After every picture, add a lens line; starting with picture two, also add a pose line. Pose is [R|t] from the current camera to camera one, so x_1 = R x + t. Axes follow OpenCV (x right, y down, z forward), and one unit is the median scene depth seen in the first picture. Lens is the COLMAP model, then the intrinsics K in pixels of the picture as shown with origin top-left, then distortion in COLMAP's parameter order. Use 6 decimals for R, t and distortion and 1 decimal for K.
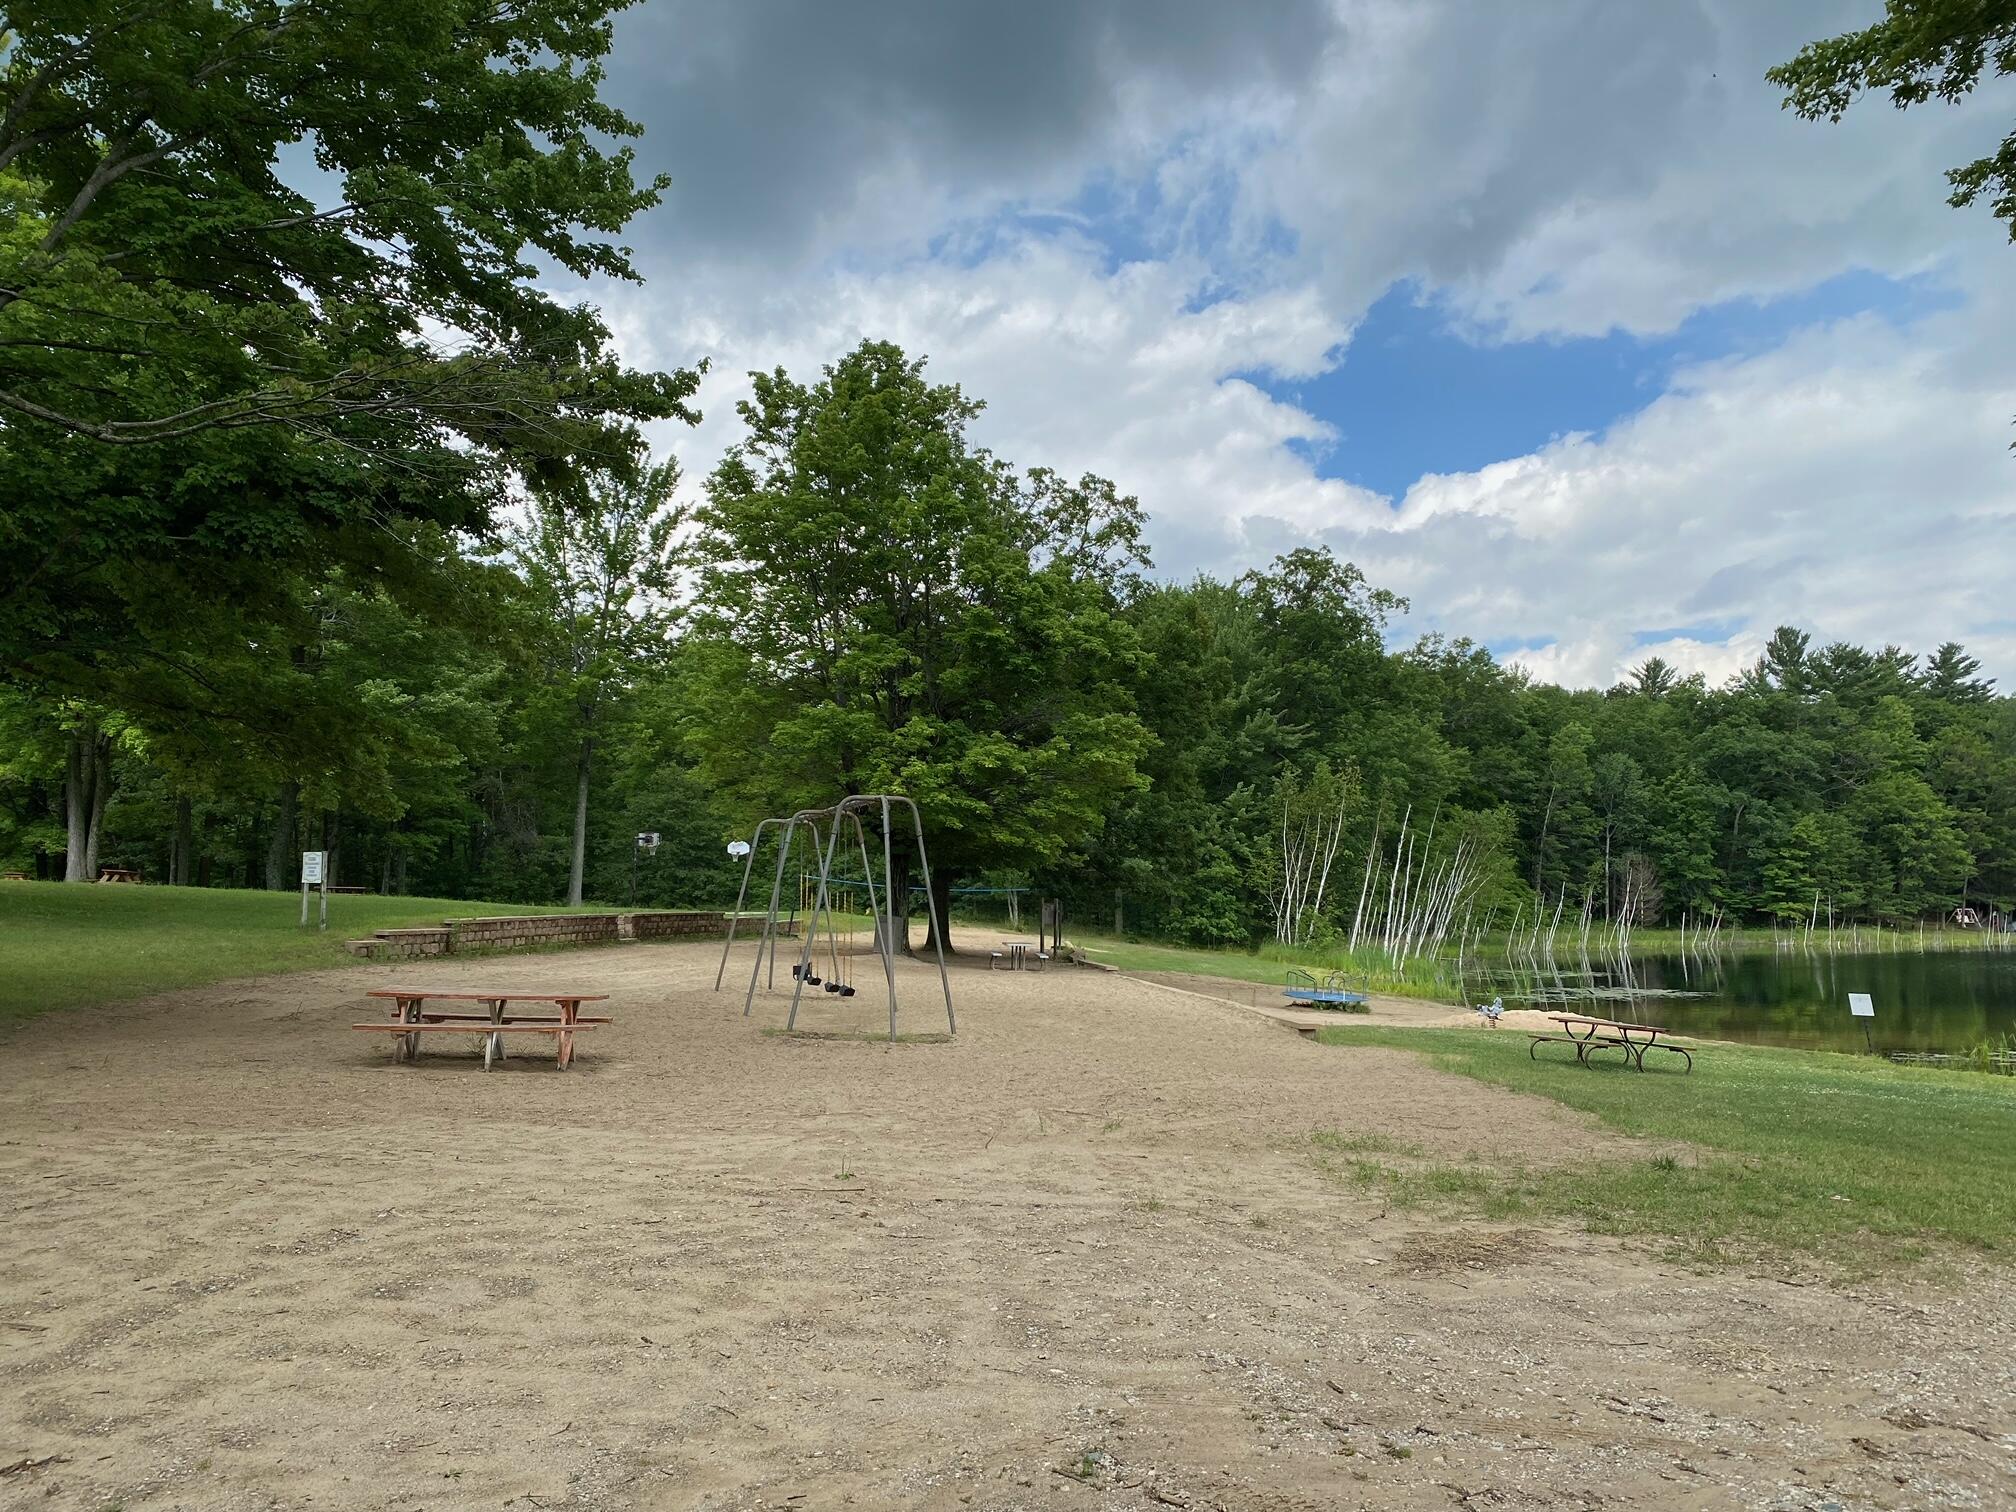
lens RADIAL K [[1519.4, 0, 1008.0], [0, 1519.4, 756.0], [0, 0, 1]] dist [0.085592, -0.001456]
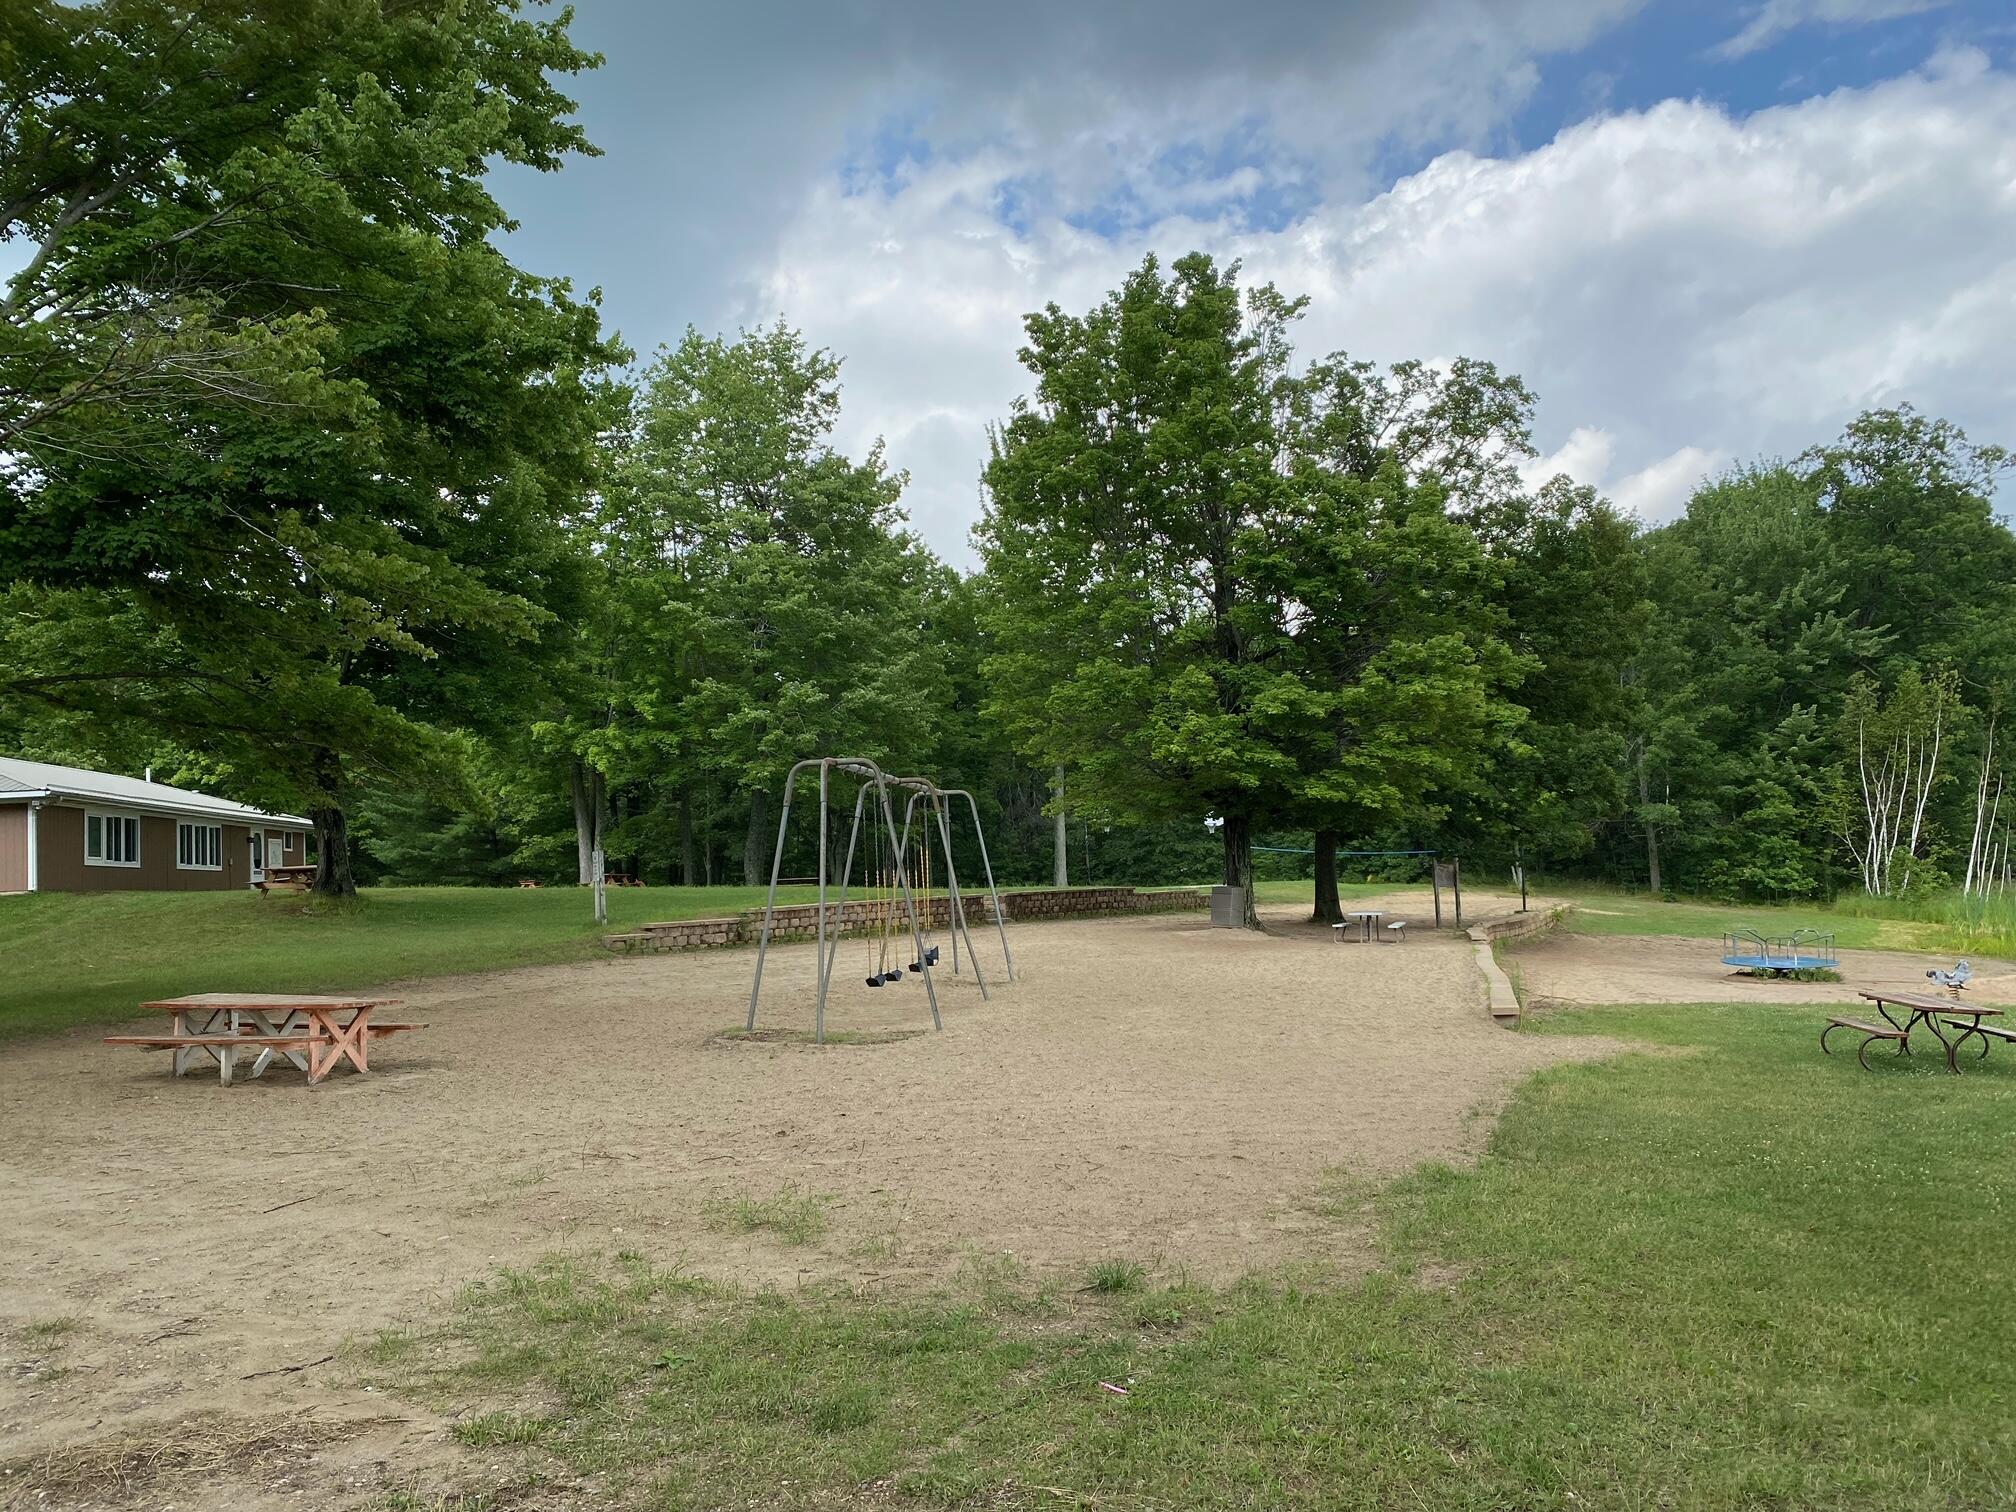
lens RADIAL K [[1504.2, 0, 1009.7], [0, 1504.2, 808.8], [0, 0, 1]] dist [0.054091, -0.092101]
pose [[0.911411, -0.063459, -0.406575, 0.096466], [0.085055, 0.995753, 0.035249, 0.008933], [0.402611, -0.066707, 0.912937, 0.070595]]
